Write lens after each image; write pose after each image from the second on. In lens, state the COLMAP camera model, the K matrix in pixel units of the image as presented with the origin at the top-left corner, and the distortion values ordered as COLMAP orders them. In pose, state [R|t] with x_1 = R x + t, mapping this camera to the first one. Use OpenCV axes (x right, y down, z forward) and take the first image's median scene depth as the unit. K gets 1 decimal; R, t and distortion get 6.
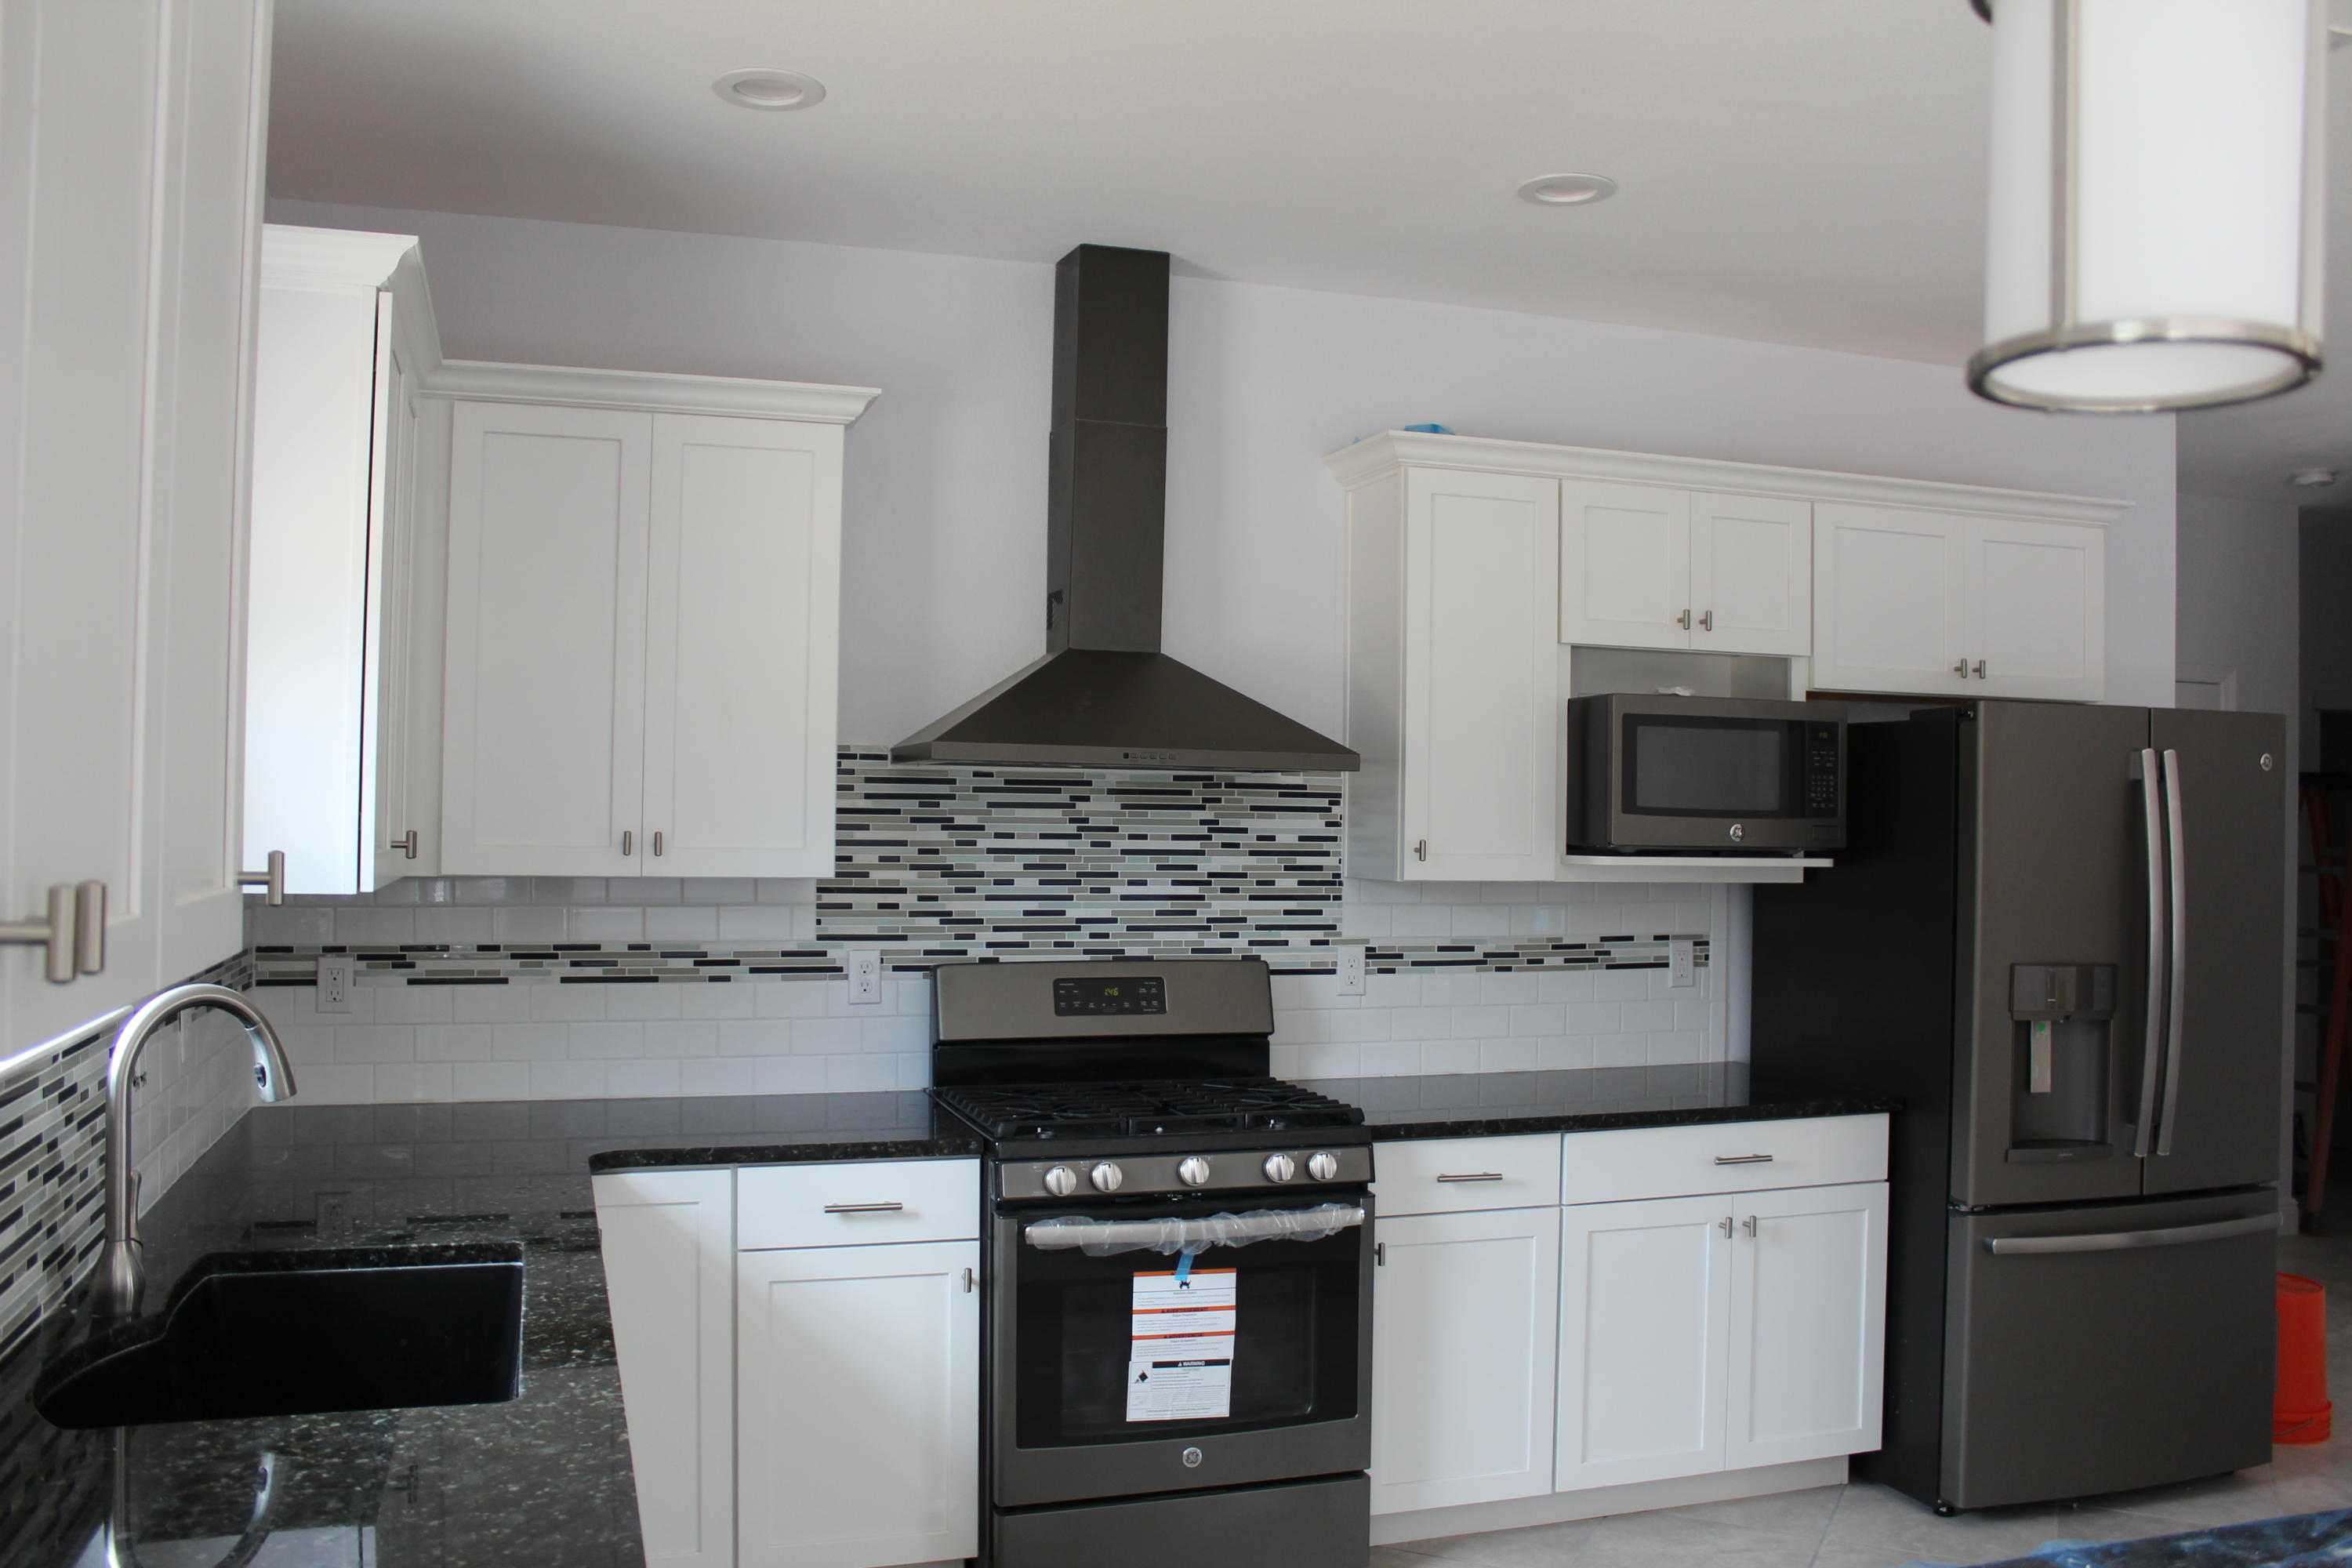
lens RADIAL K [[1982.0, 0, 1170.5], [0, 1982.0, 771.6], [0, 0, 1]] dist [-0.129527, 0.035340]
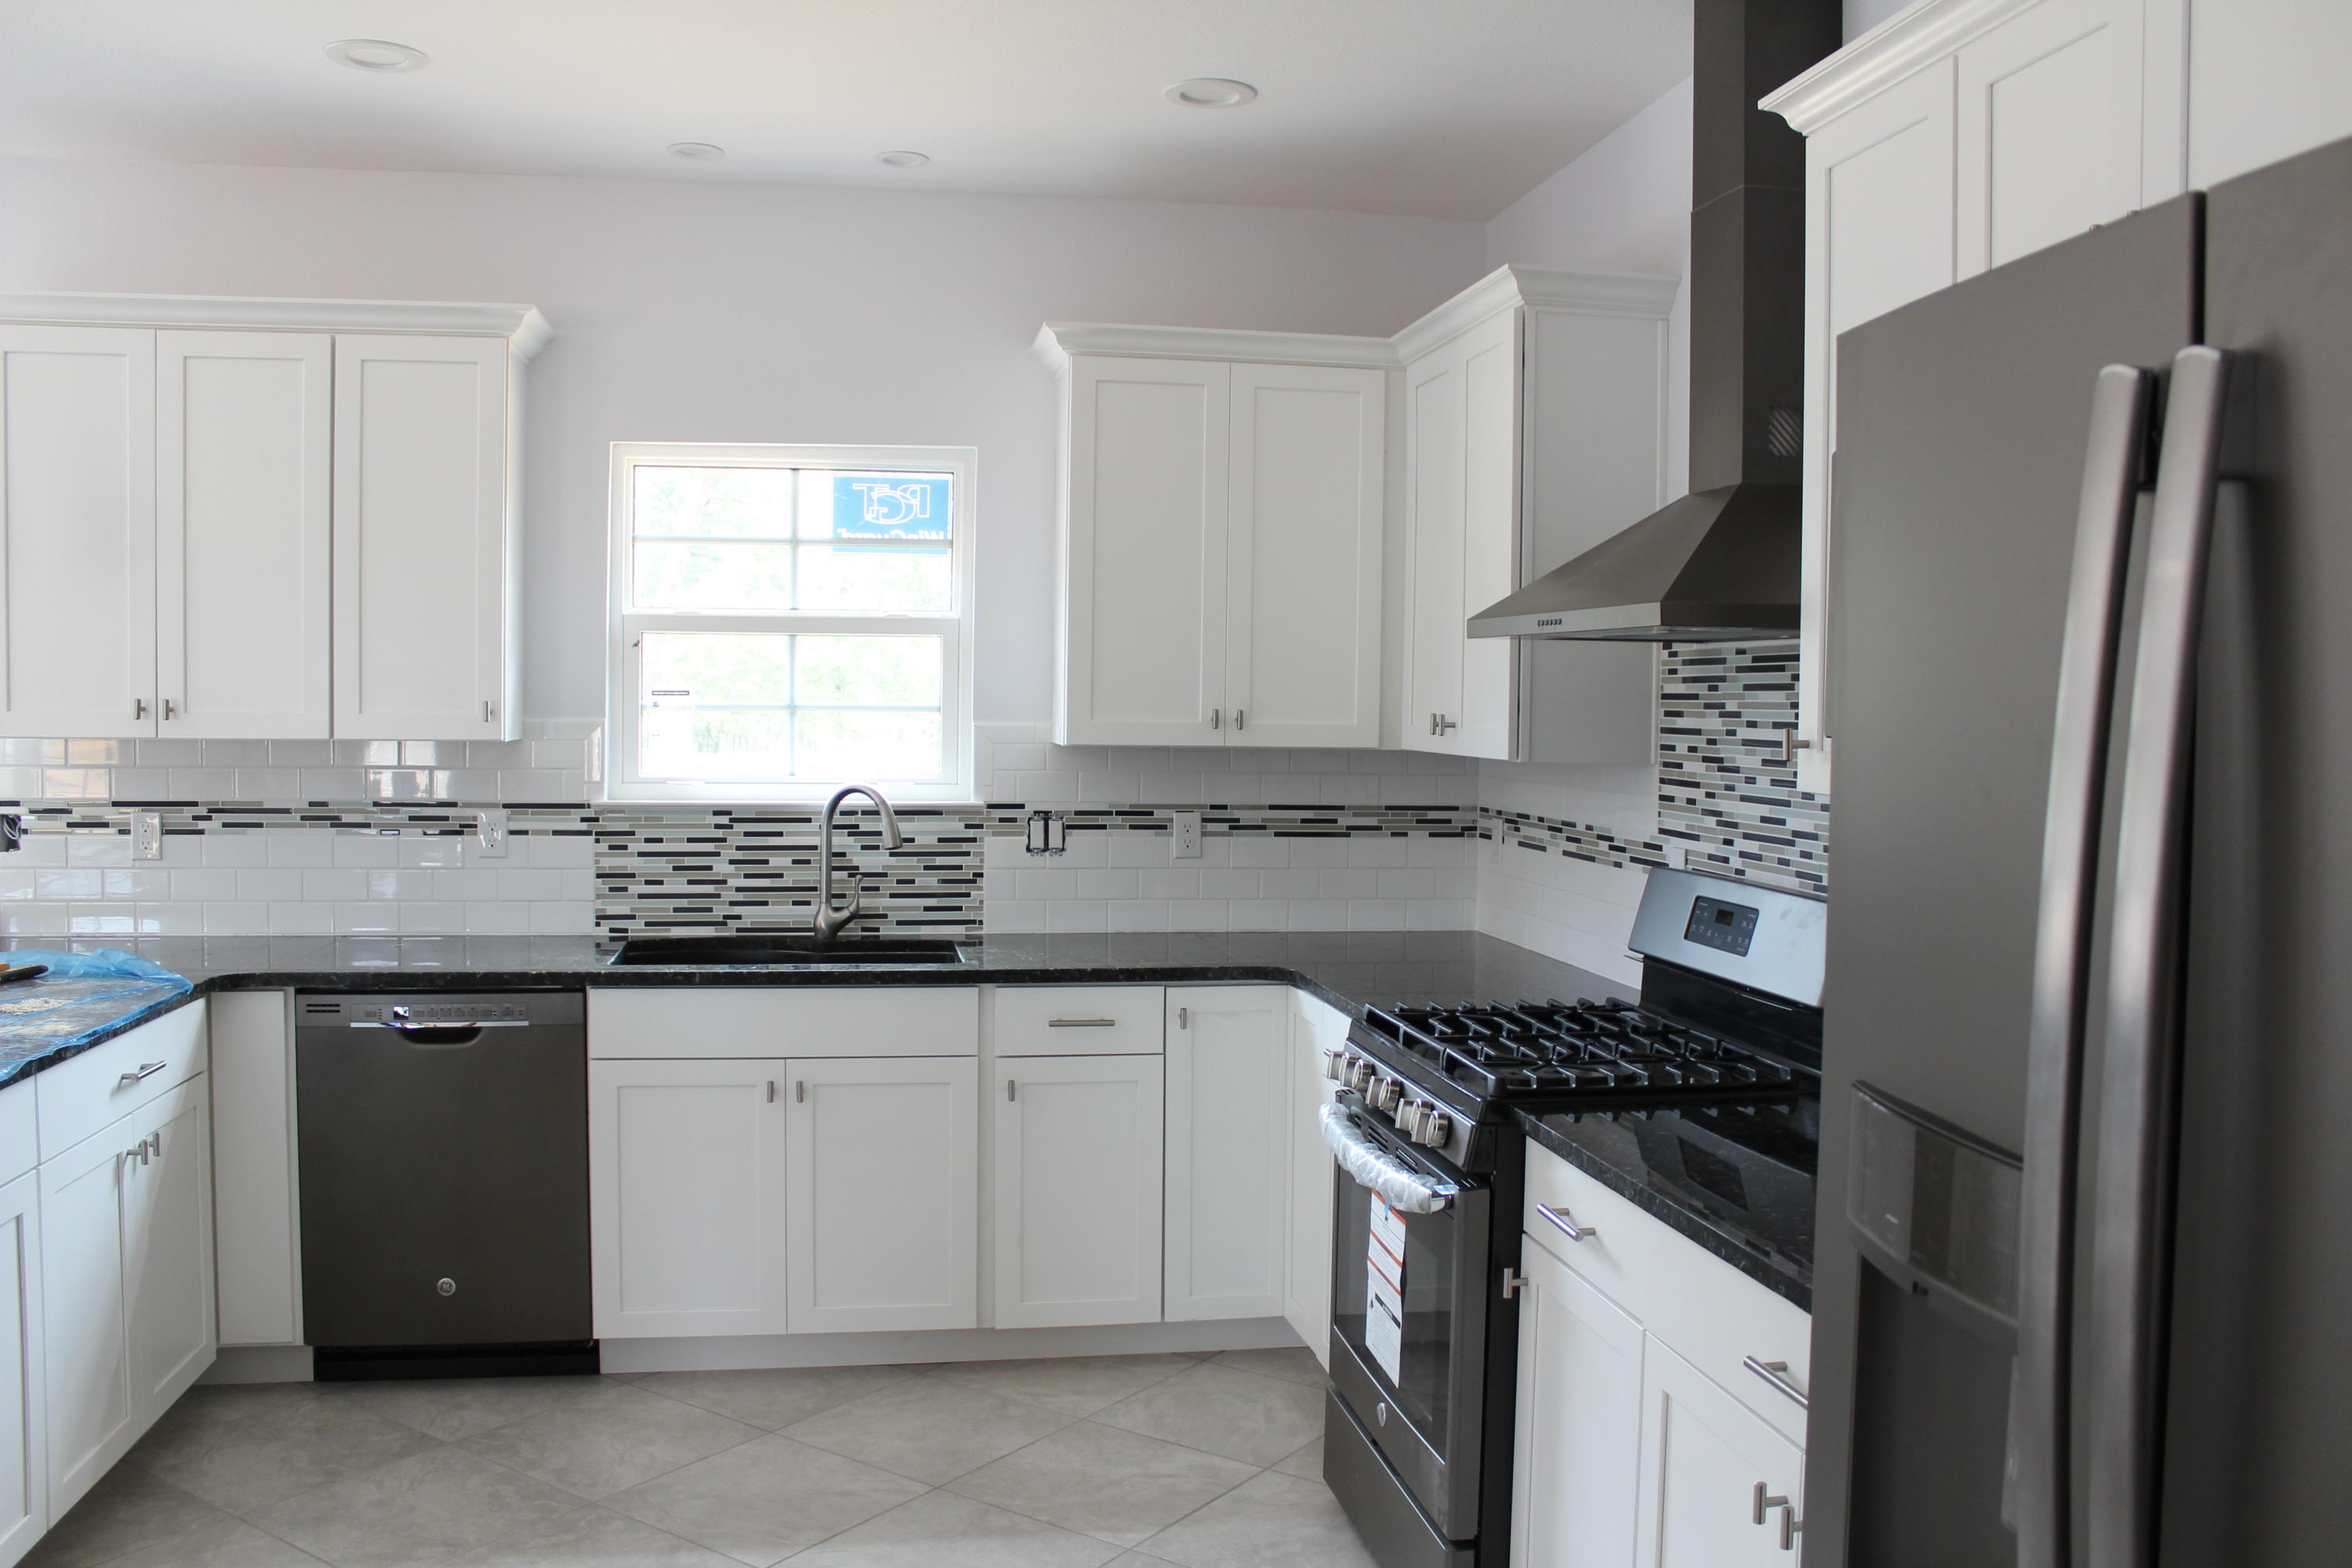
lens RADIAL K [[1982.0, 0, 1182.7], [0, 1982.0, 789.2], [0, 0, 1]] dist [-0.129527, 0.035340]
pose [[-0.152740, 0.030218, -0.987804, 0.764071], [0.004844, 0.999543, 0.029828, 0.034016], [0.988254, -0.000229, -0.152817, 0.892577]]
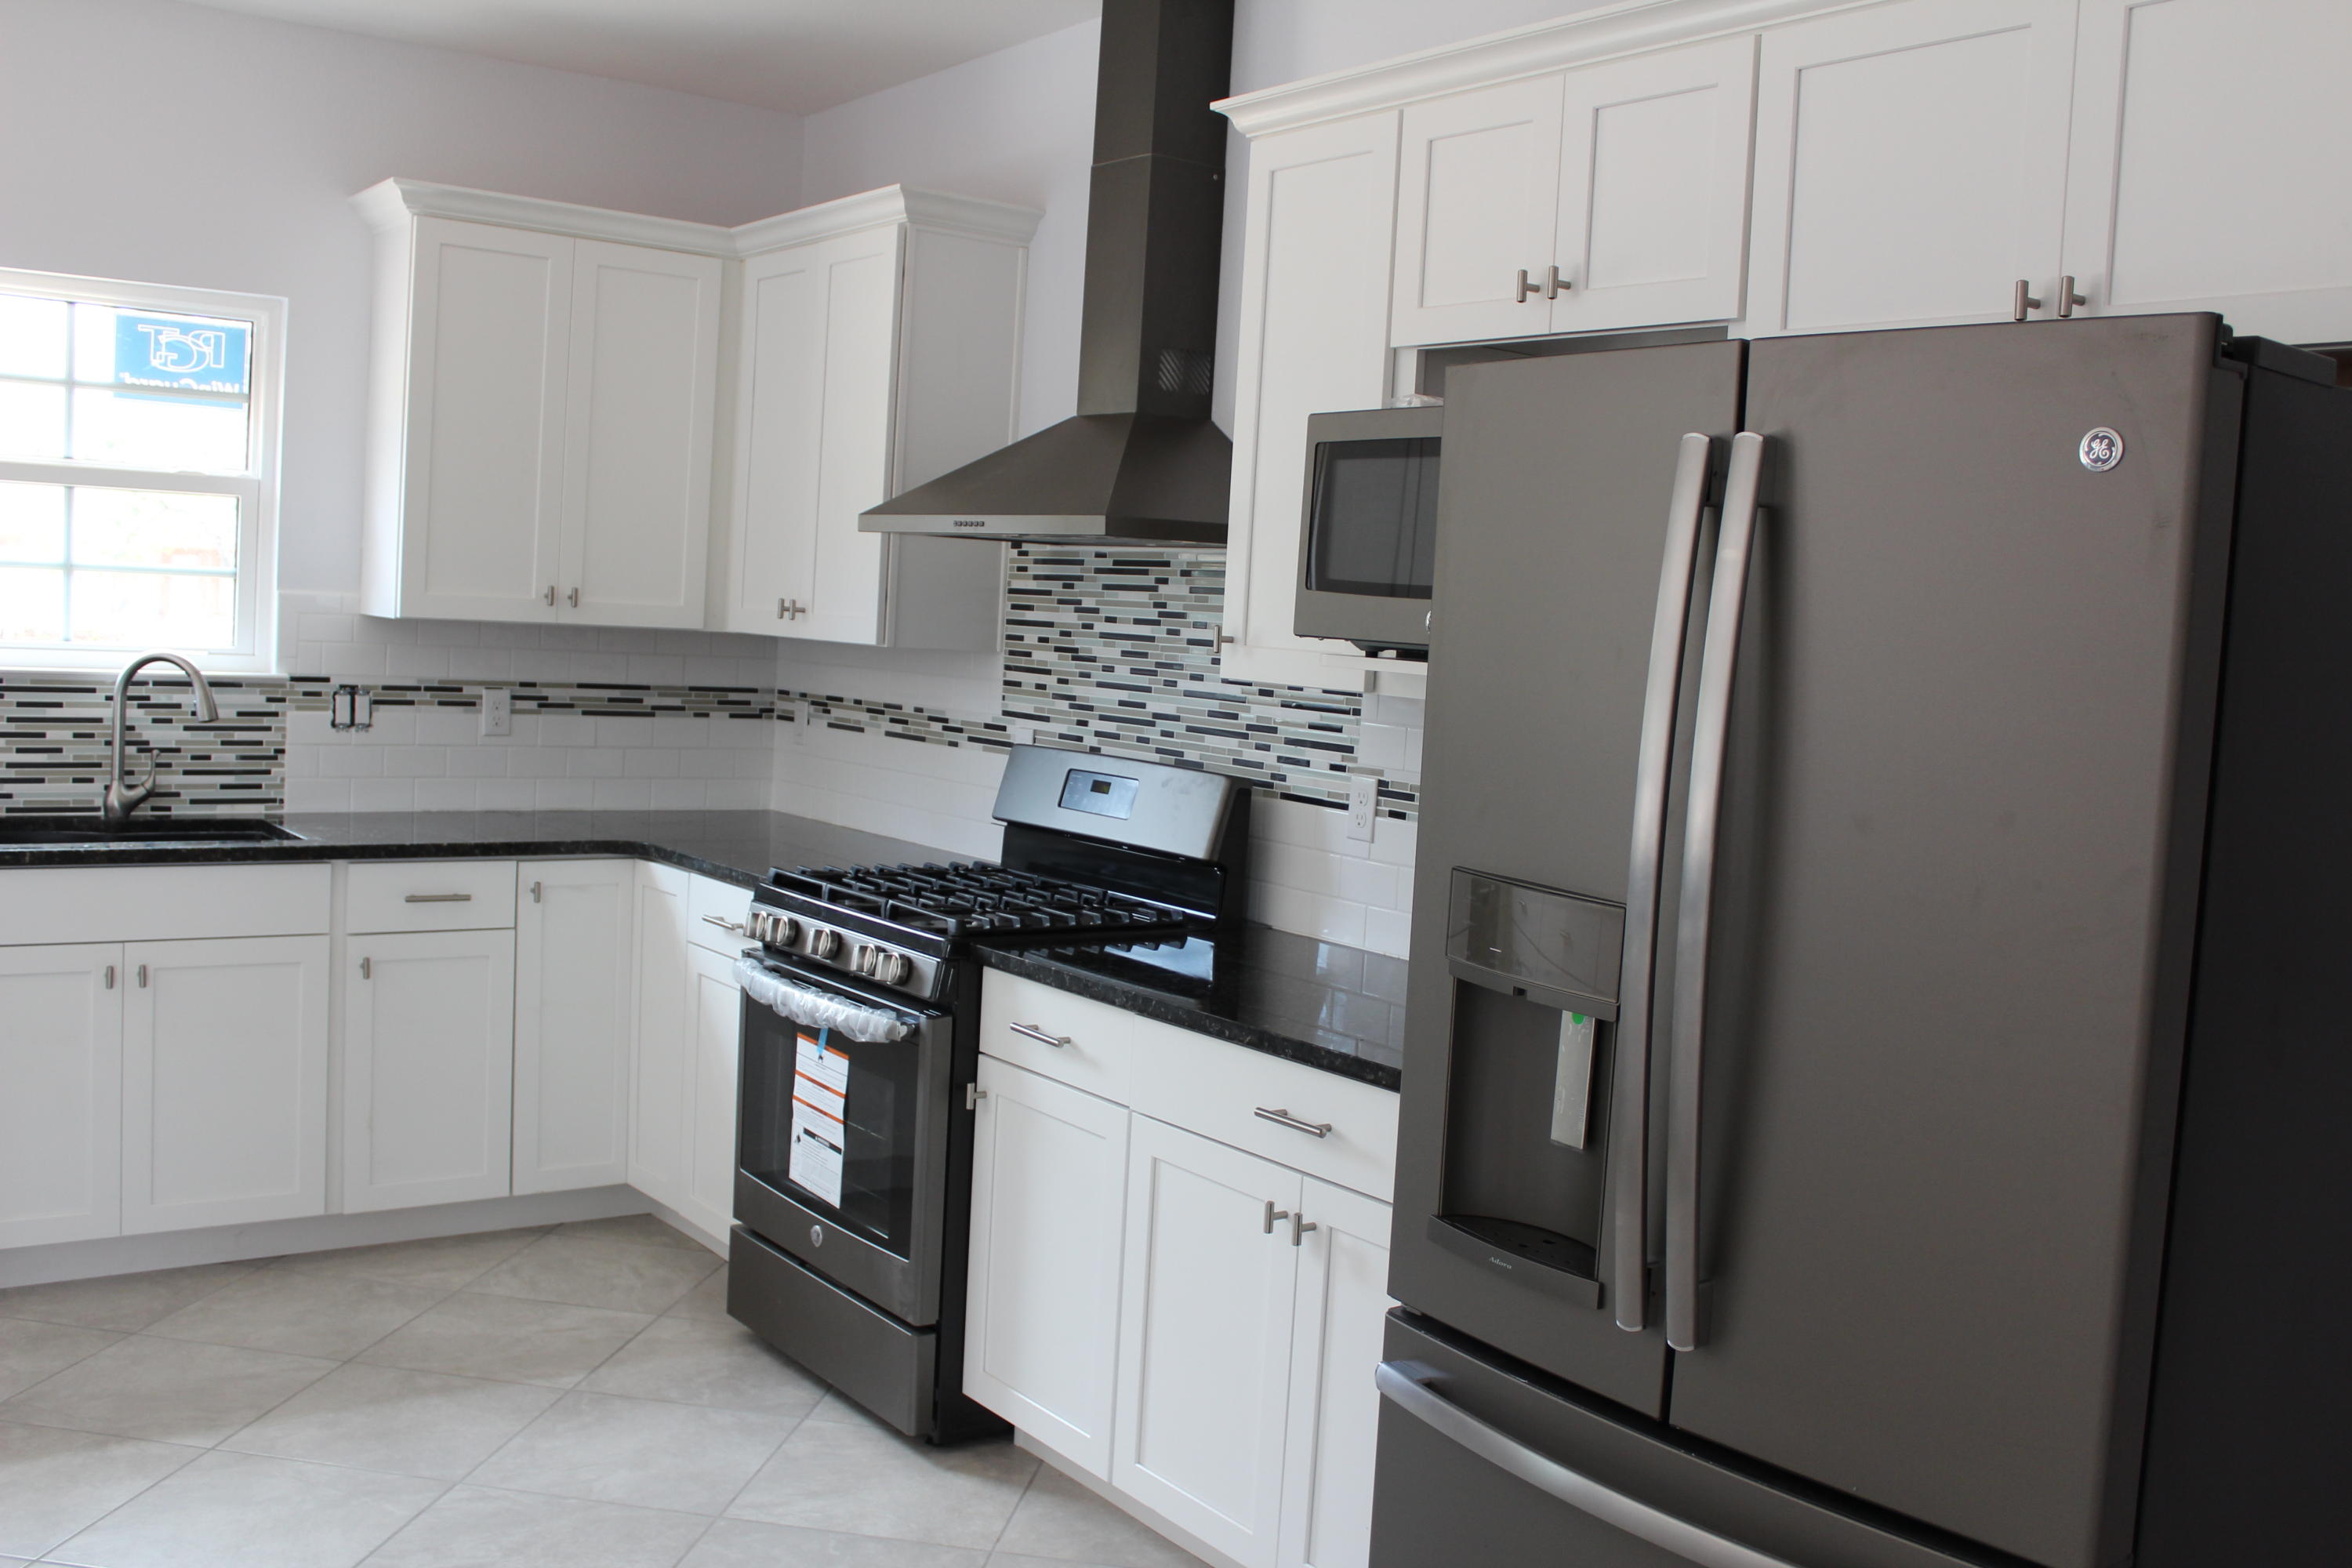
lens RADIAL K [[2228.6, 0, 1174.9], [0, 2228.6, 781.9], [0, 0, 1]] dist [-0.074725, 0.000000]
pose [[0.298279, 0.075867, -0.951459, 0.945396], [-0.030941, 0.997081, 0.069805, 0.034453], [0.953977, 0.008618, 0.299755, 0.712970]]
